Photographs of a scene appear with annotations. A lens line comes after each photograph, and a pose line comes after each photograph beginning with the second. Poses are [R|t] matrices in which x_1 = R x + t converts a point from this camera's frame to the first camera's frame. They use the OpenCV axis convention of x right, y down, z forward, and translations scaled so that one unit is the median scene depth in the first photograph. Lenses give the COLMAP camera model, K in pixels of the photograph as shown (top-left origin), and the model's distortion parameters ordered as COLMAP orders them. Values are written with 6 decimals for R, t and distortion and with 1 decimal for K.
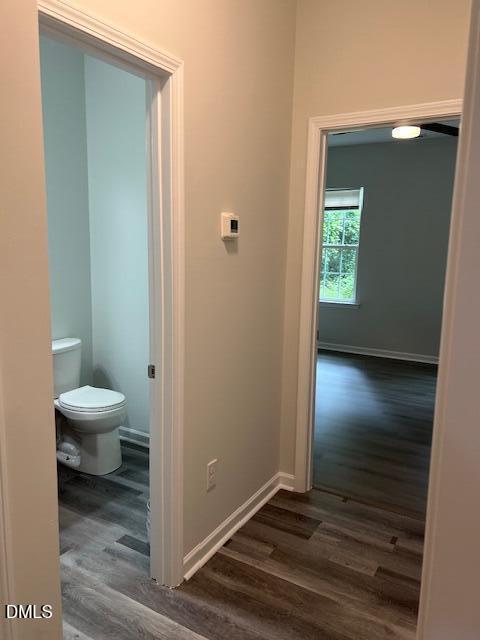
lens RADIAL K [[482.5, 0, 236.1], [0, 482.5, 321.6], [0, 0, 1]] dist [0.028598, -0.049429]
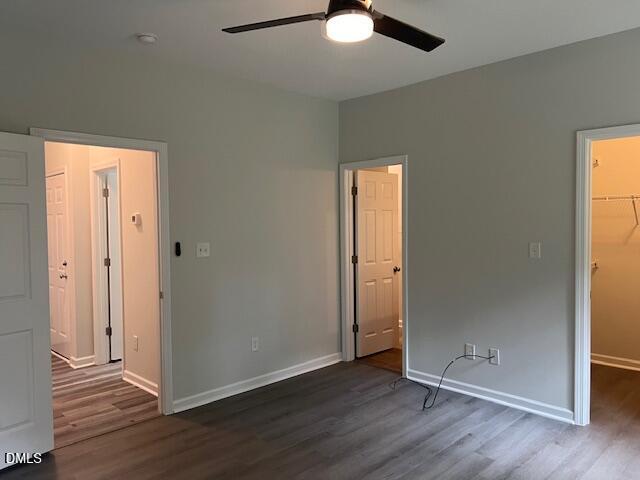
lens RADIAL K [[482.5, 0, 322.5], [0, 482.5, 239.8], [0, 0, 1]] dist [0.028598, -0.049429]
pose [[-0.235792, 0.027698, -0.971409, 1.697594], [-0.149737, 0.986621, 0.064478, -0.346338], [0.960198, 0.160660, -0.228490, 2.134665]]
